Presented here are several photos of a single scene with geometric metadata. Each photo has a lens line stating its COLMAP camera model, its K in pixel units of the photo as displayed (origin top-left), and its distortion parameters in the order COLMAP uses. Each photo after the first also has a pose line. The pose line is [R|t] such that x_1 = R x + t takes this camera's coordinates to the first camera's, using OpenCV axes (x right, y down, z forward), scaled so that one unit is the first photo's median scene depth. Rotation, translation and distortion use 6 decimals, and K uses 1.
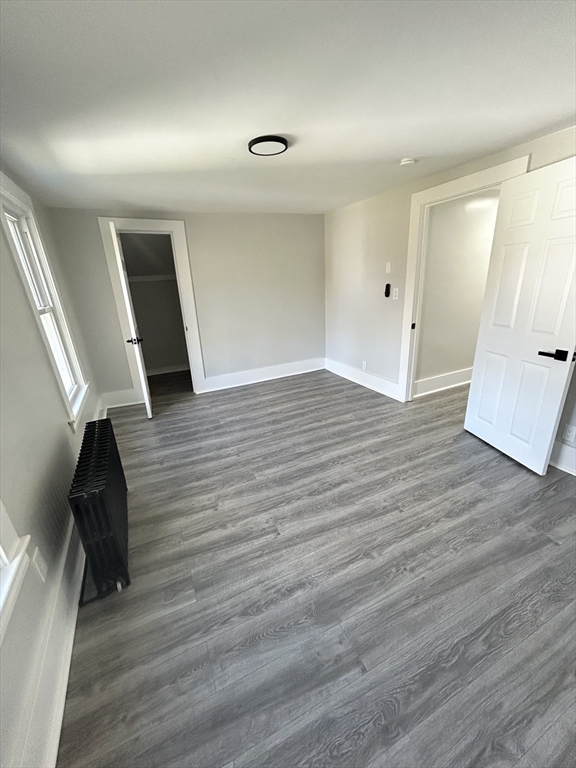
lens RADIAL K [[309.9, 0, 287.1], [0, 309.9, 383.5], [0, 0, 1]] dist [-0.000515, 0.000125]
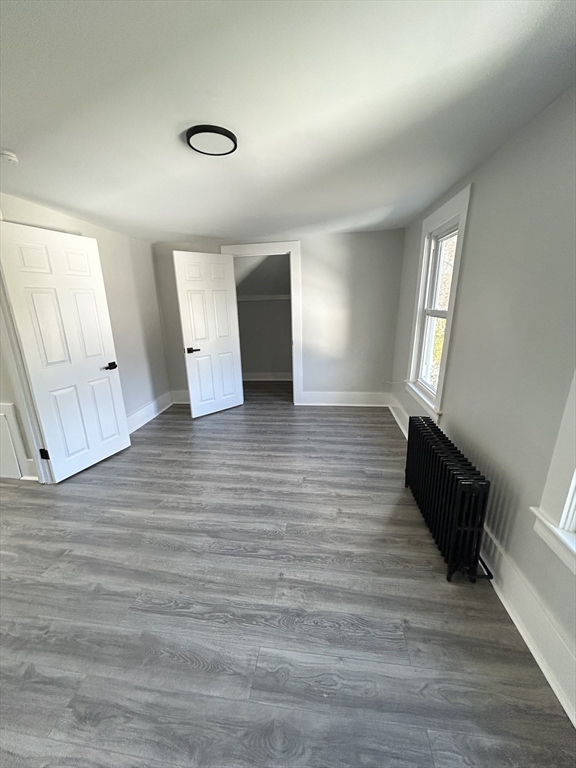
lens RADIAL K [[309.9, 0, 287.1], [0, 309.9, 383.5], [0, 0, 1]] dist [-0.000515, 0.000125]
pose [[-0.834674, -0.072929, 0.545894, -0.557616], [0.237896, 0.846211, 0.476794, -0.454168], [-0.496714, 0.527833, -0.688961, 1.413369]]
